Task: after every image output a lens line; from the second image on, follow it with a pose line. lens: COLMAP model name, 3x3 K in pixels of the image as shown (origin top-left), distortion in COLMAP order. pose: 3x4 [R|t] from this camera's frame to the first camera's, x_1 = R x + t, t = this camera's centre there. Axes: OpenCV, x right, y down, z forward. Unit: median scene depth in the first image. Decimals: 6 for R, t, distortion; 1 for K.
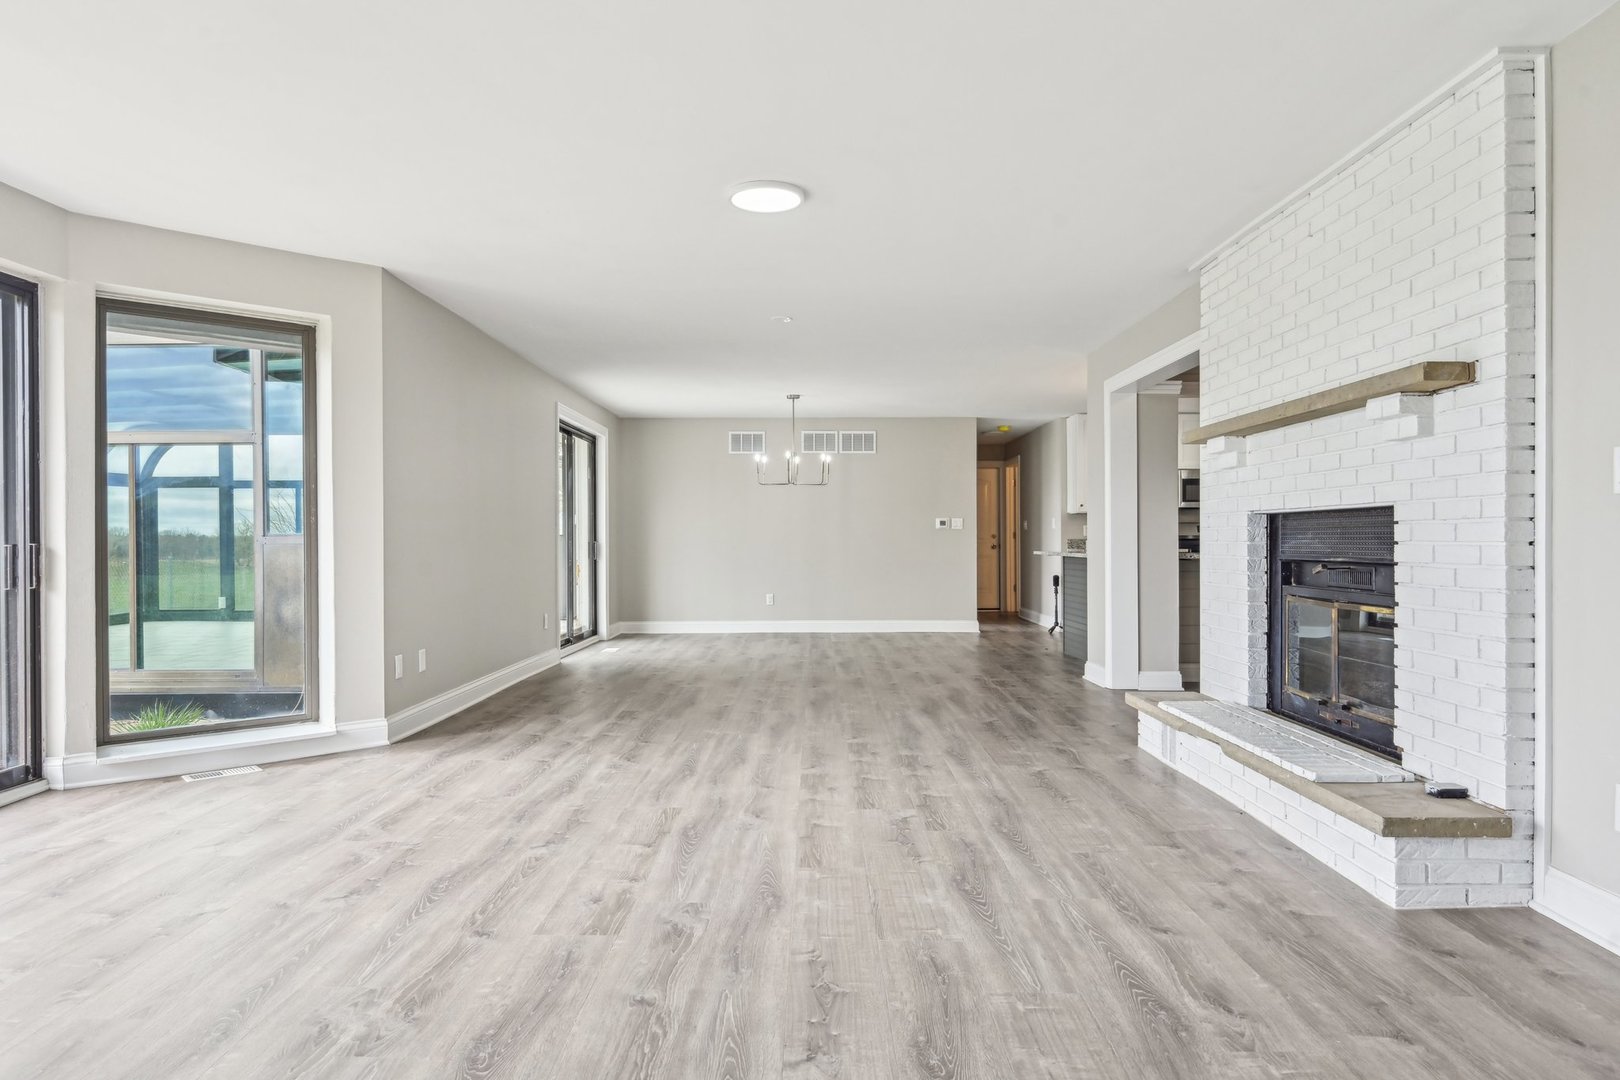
lens RADIAL K [[963.5, 0, 804.4], [0, 963.5, 535.3], [0, 0, 1]] dist [0.000114, 0.002083]
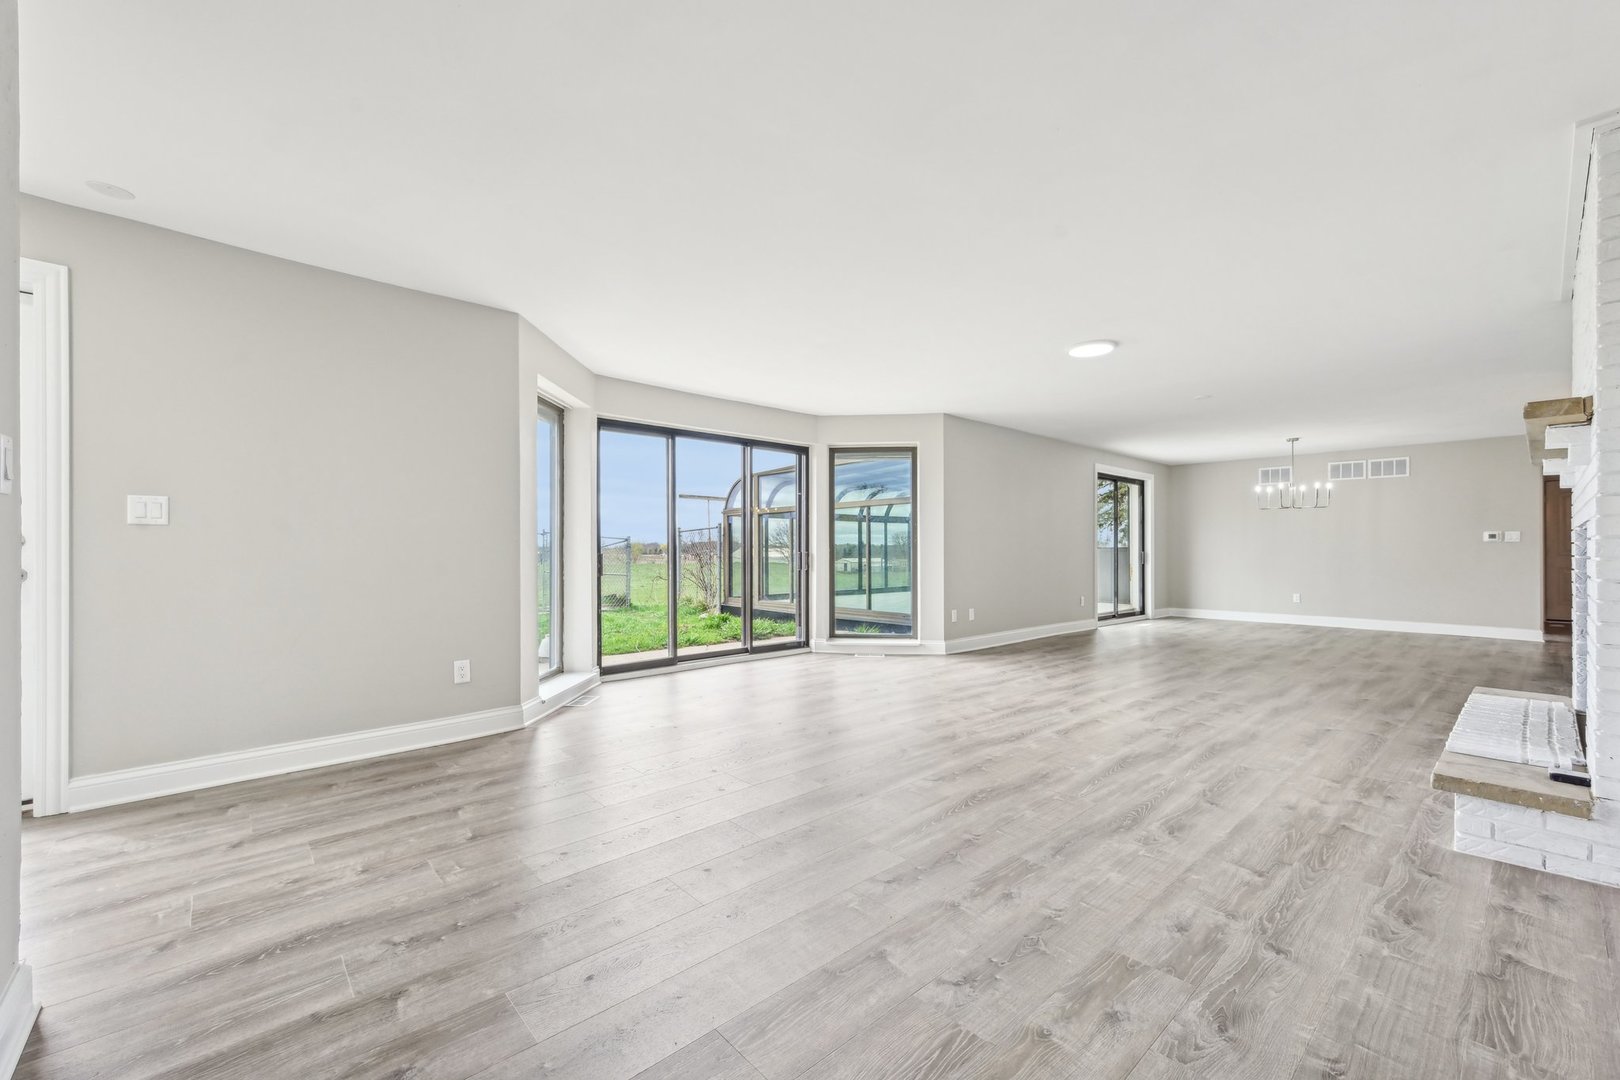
lens RADIAL K [[653.8, 0, 819.3], [0, 653.8, 544.1], [0, 0, 1]] dist [-0.000479, 0.000430]
pose [[0.680702, -0.003807, -0.732550, 0.498412], [0.001004, 0.999990, -0.004264, -0.004690], [0.732559, 0.002166, 0.680700, -0.132953]]
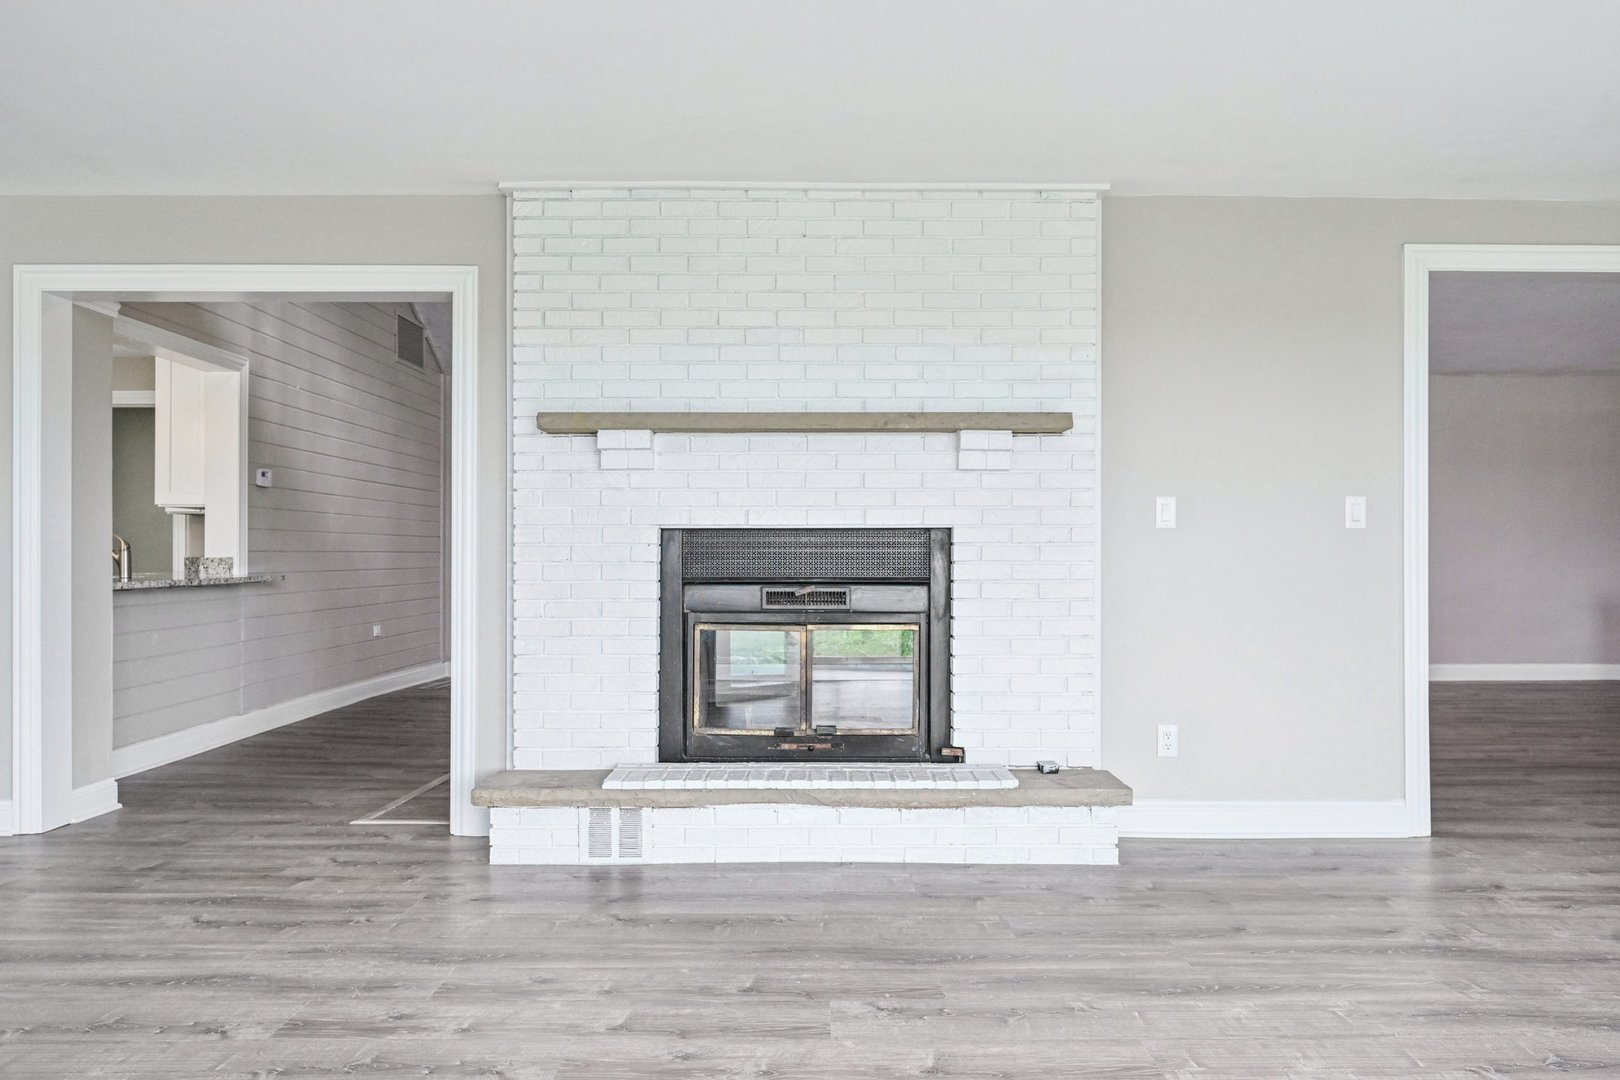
lens RADIAL K [[1196.0, 0, 820.9], [0, 1196.0, 540.8], [0, 0, 1]] dist [0.004401, 0.002178]
pose [[-0.008977, 0.011256, 0.999896, -0.658266], [-0.004190, 0.999927, -0.011294, -0.000314], [-0.999951, -0.004291, -0.008929, 1.024935]]
